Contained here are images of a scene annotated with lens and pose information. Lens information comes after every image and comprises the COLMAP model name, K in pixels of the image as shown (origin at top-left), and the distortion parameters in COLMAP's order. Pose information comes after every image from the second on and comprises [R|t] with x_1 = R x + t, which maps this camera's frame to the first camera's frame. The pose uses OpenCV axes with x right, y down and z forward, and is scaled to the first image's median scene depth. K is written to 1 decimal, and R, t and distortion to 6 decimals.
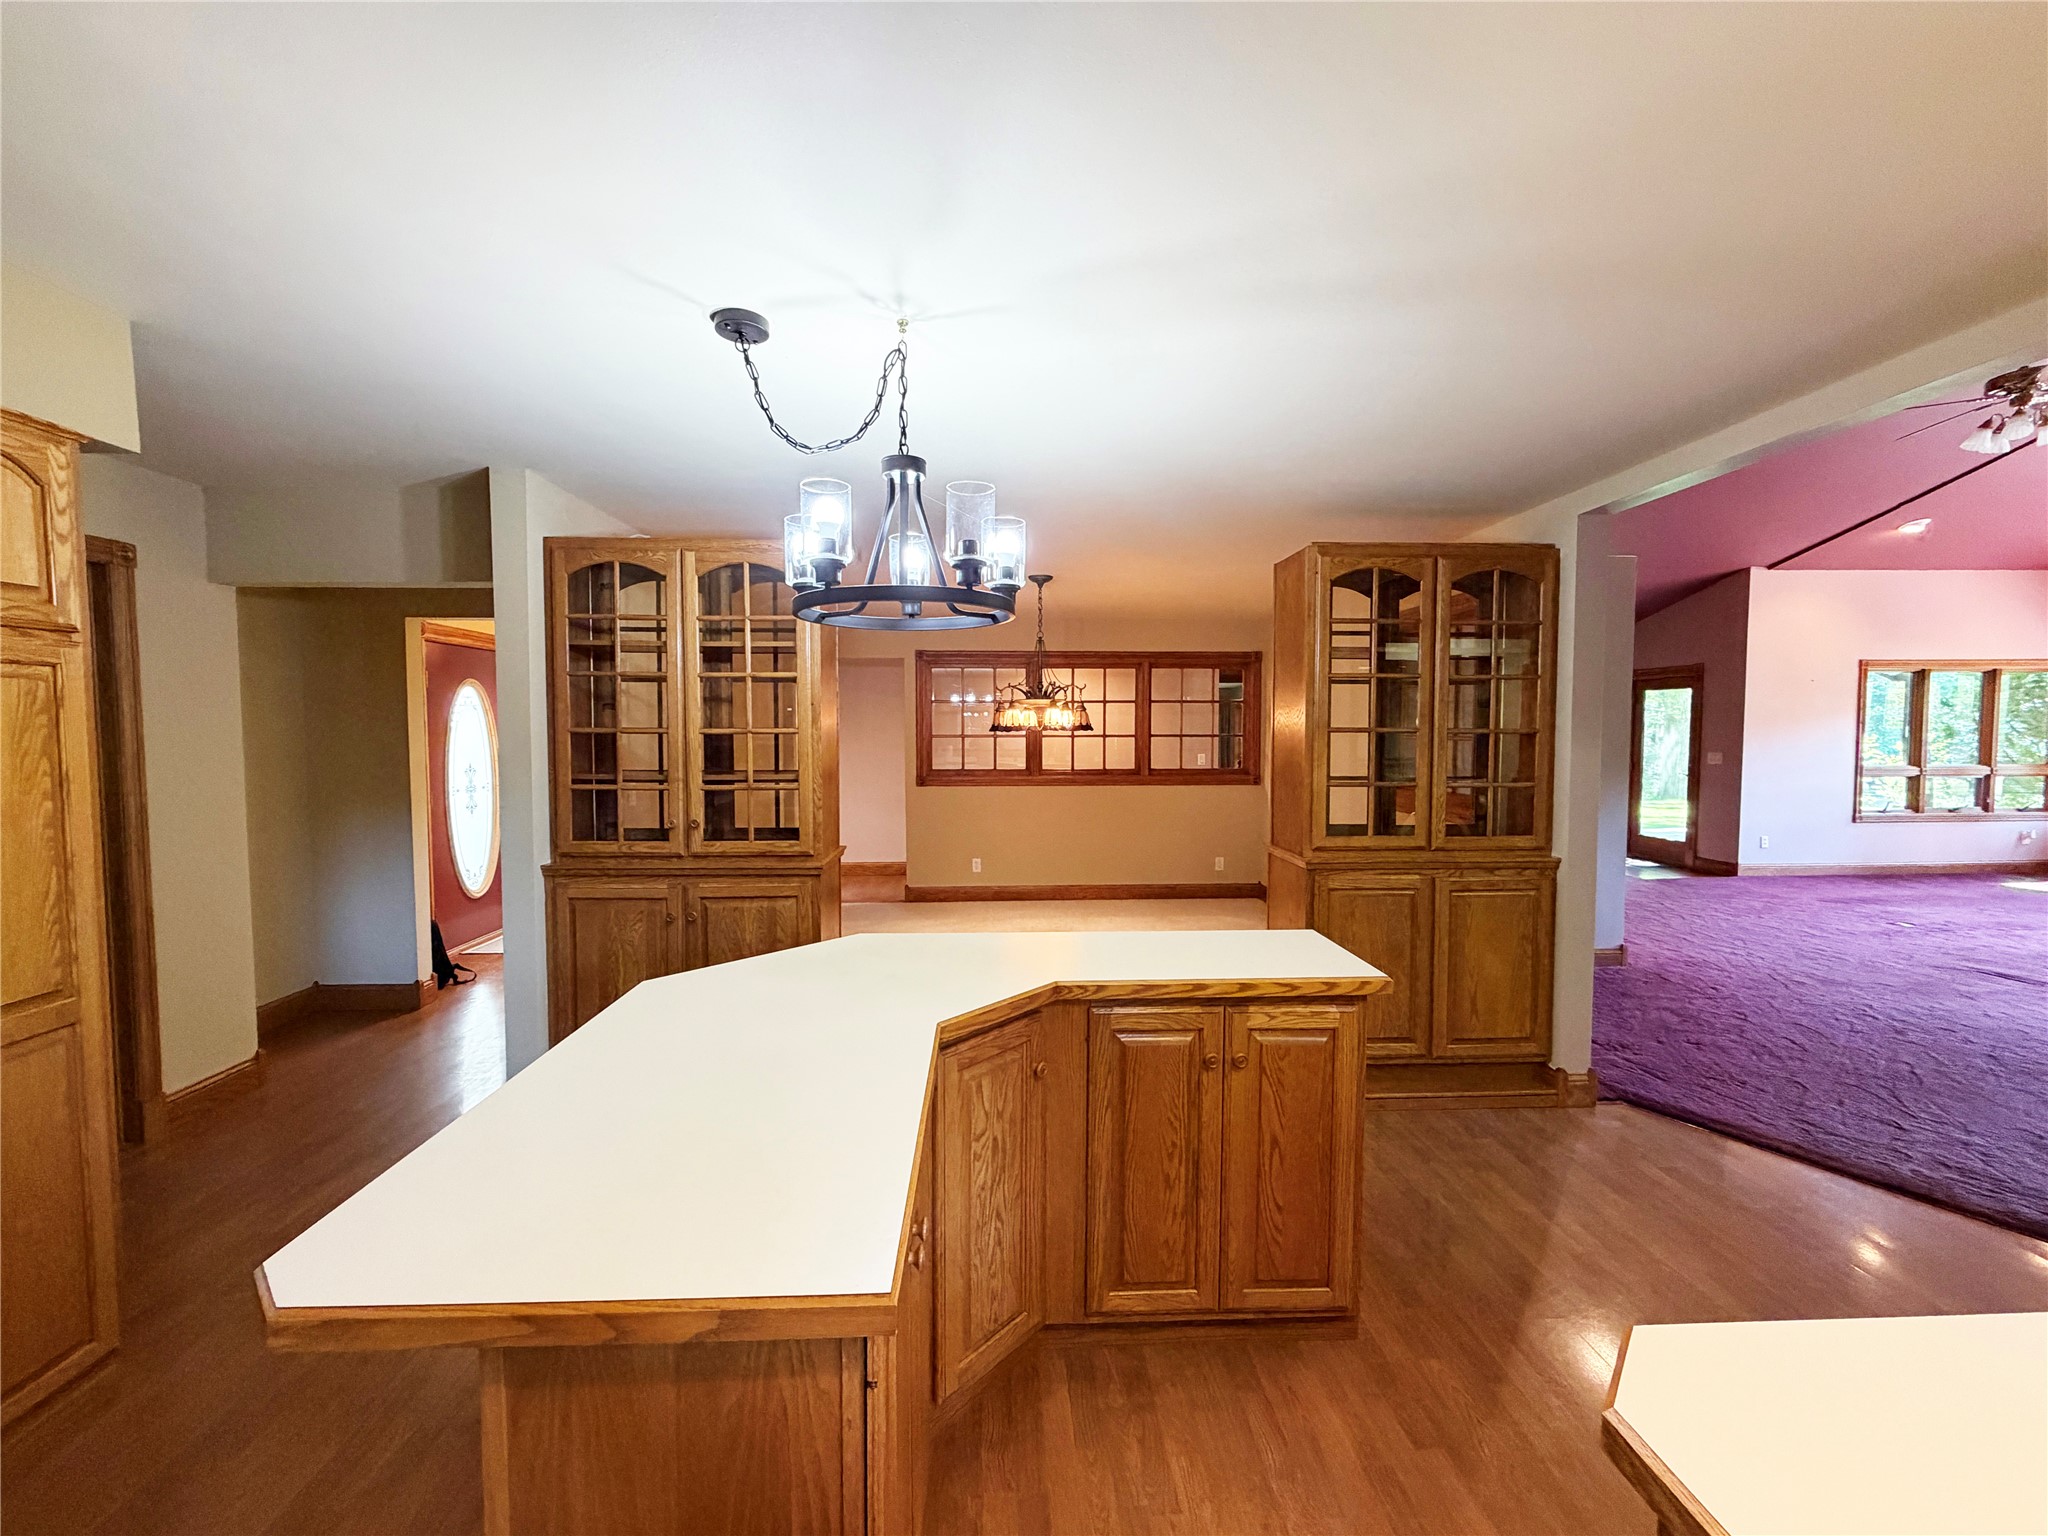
lens RADIAL K [[830.5, 0, 1024.0], [0, 830.5, 768.0], [0, 0, 1]] dist [0.000066, -0.000028]
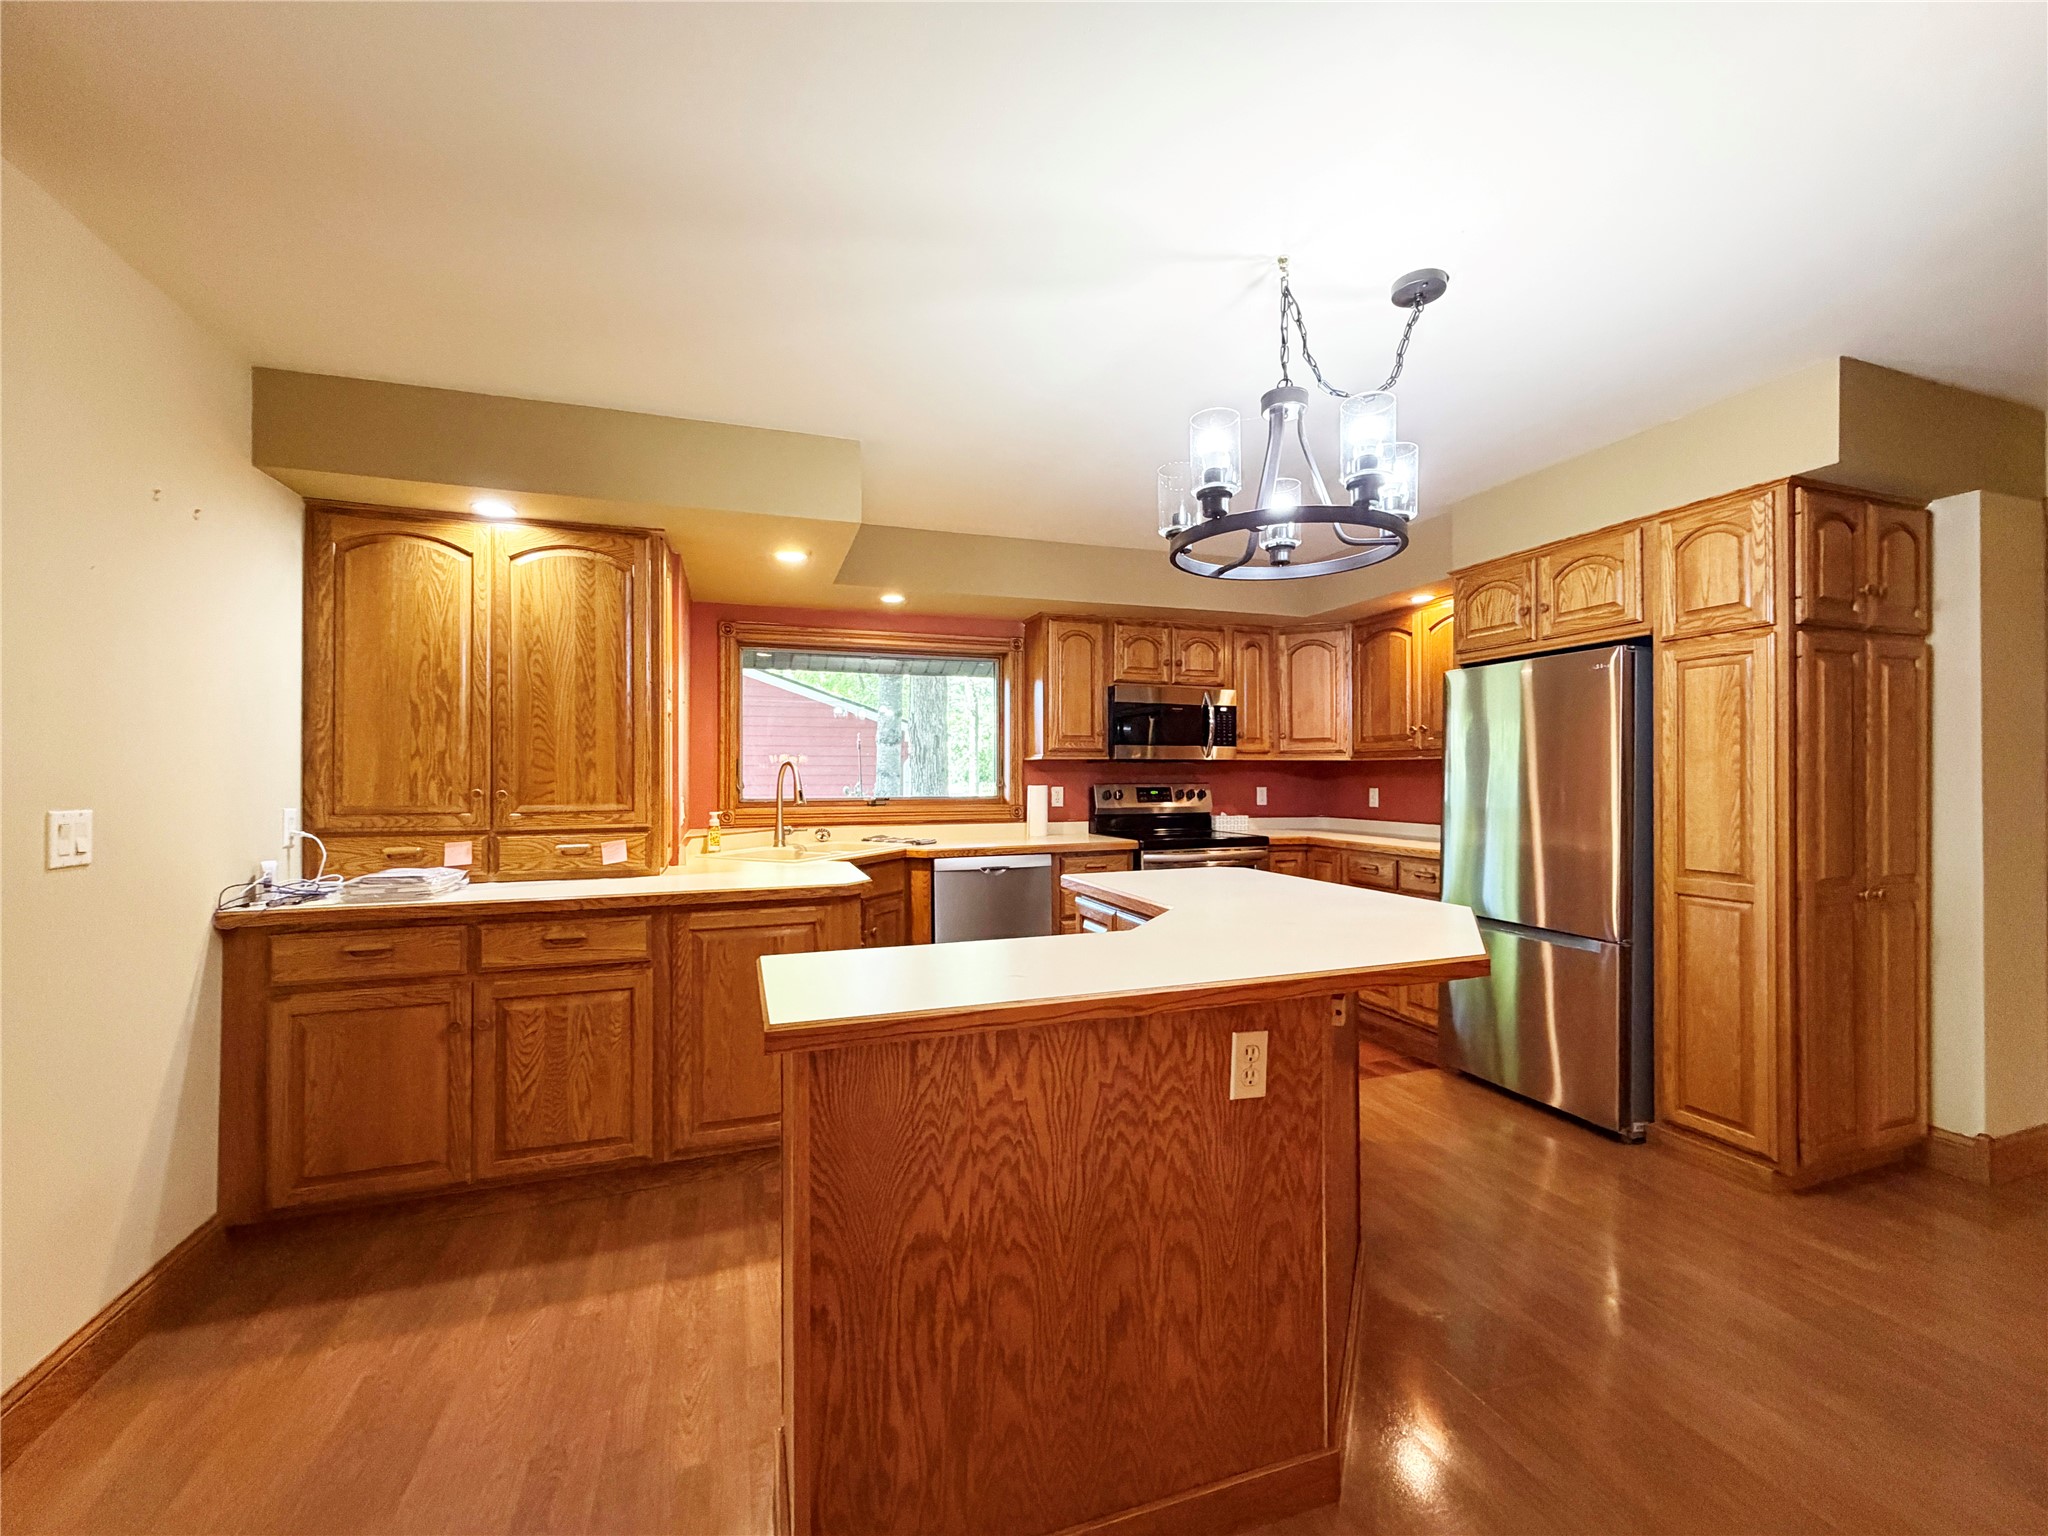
lens RADIAL K [[830.5, 0, 1024.0], [0, 830.5, 768.0], [0, 0, 1]] dist [0.000066, -0.000028]
pose [[-0.954218, 0.000416, -0.299112, 0.483038], [-0.012128, 0.999123, 0.040081, 0.036506], [0.298866, 0.041873, -0.953376, 2.027145]]
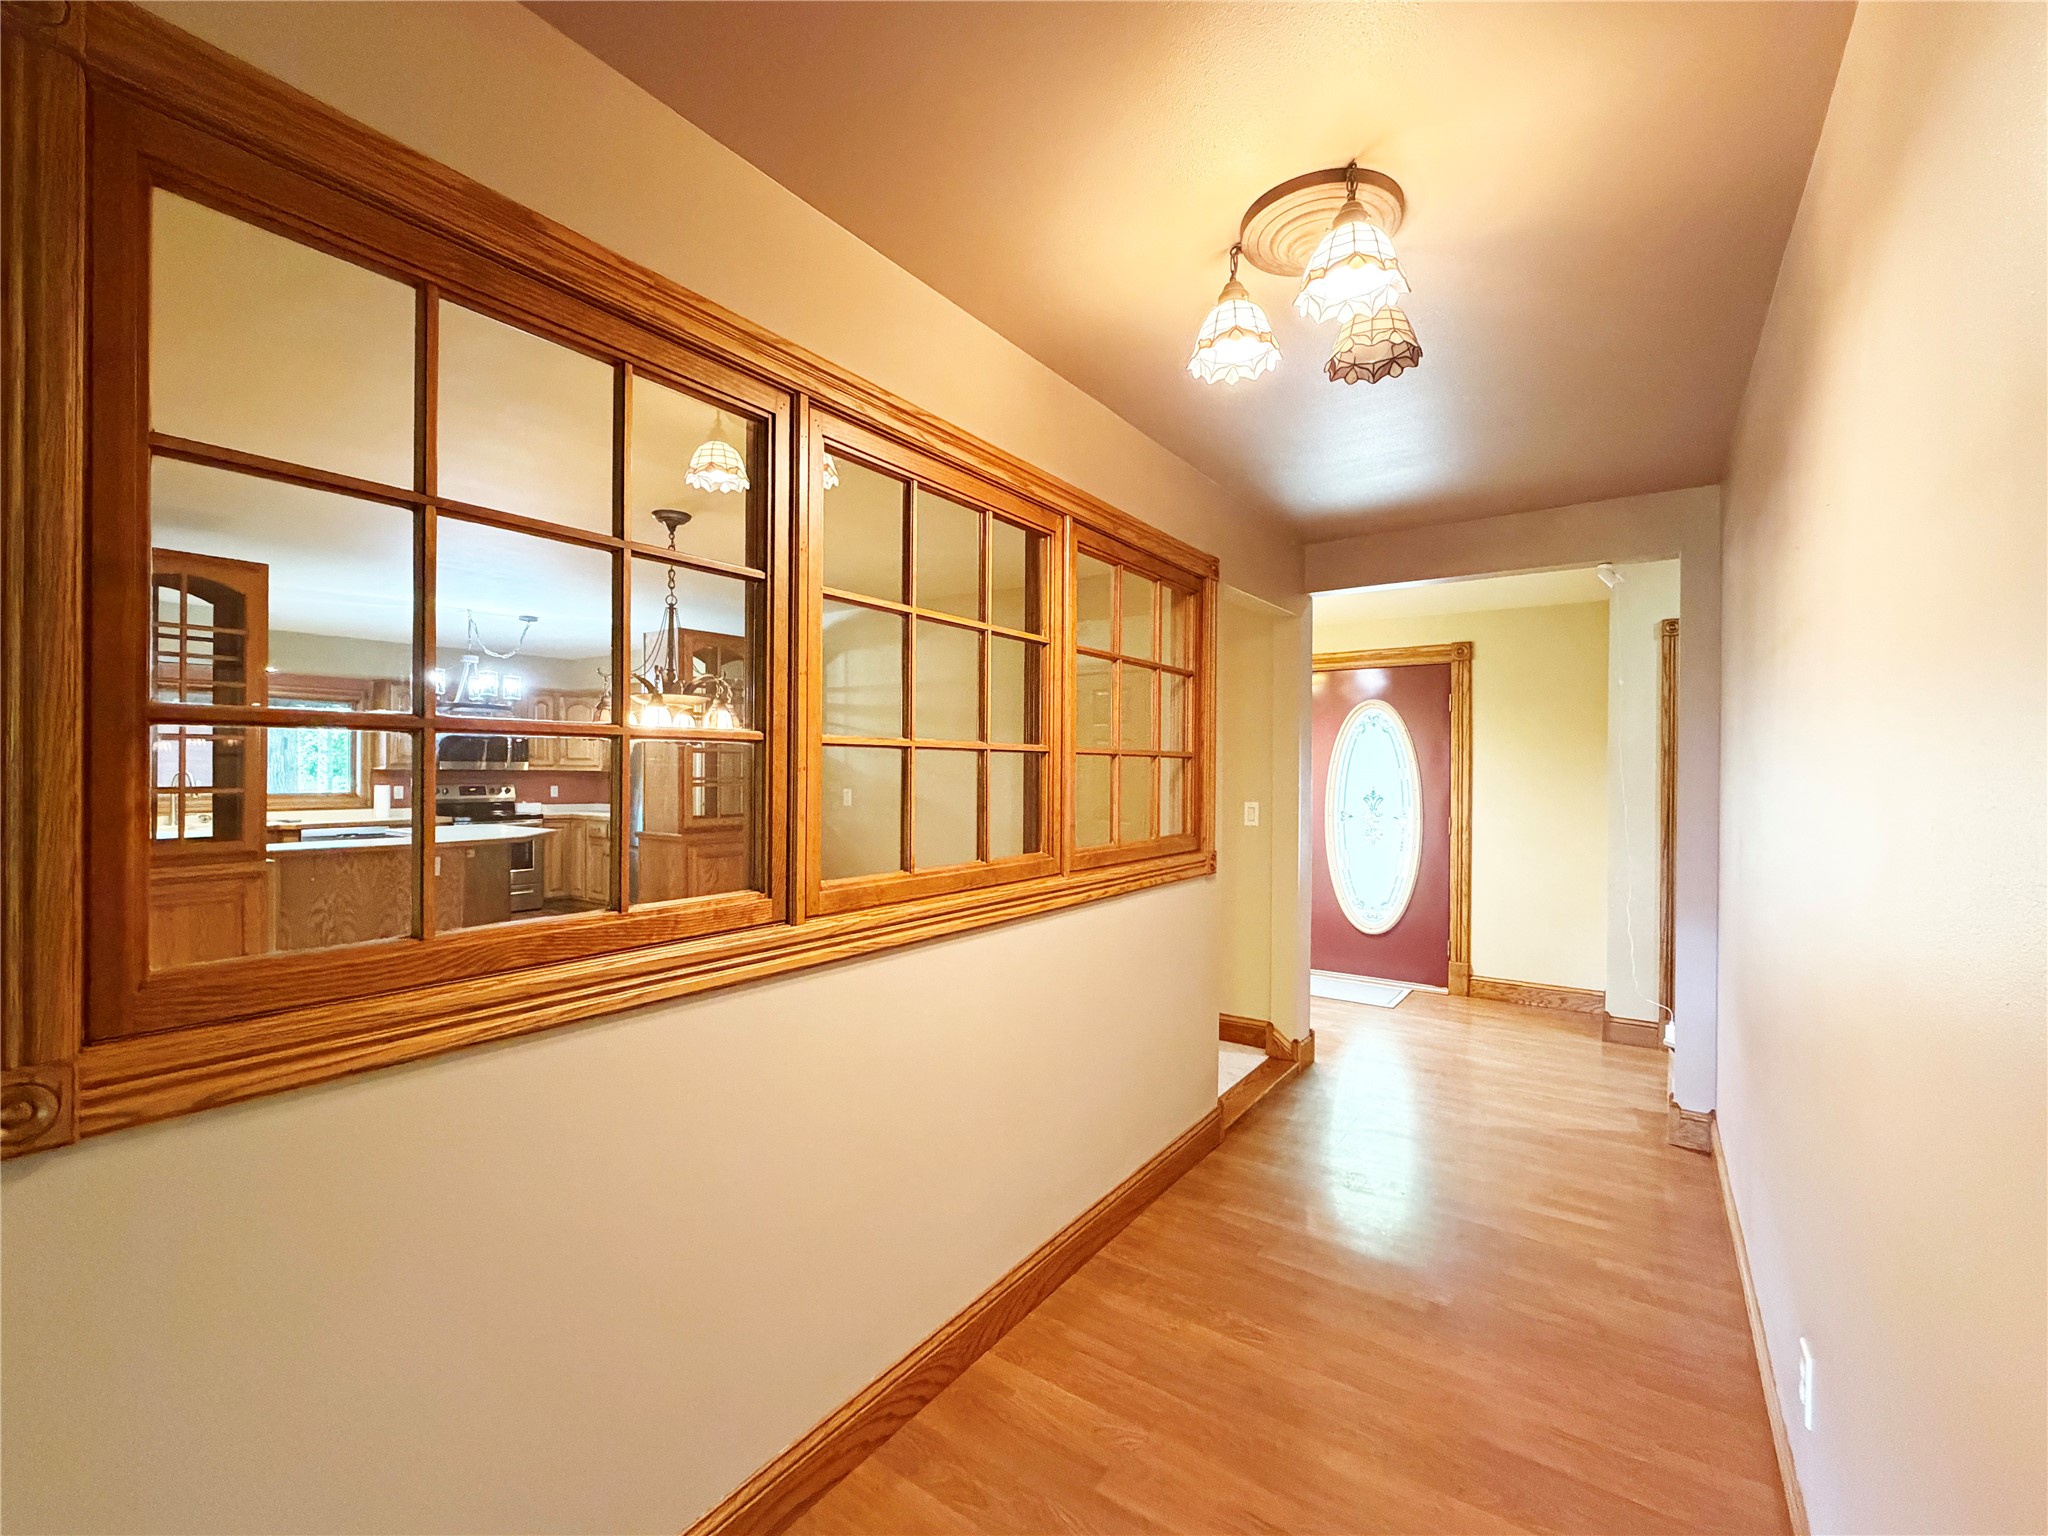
lens RADIAL K [[872.1, 0, 1024.0], [0, 872.1, 768.0], [0, 0, 1]] dist [0.000652, 0.000182]
pose [[-0.605073, -0.005432, -0.796151, 1.209852], [-0.046030, 0.998543, 0.028170, -0.166953], [0.794838, 0.053692, -0.604442, 4.798542]]
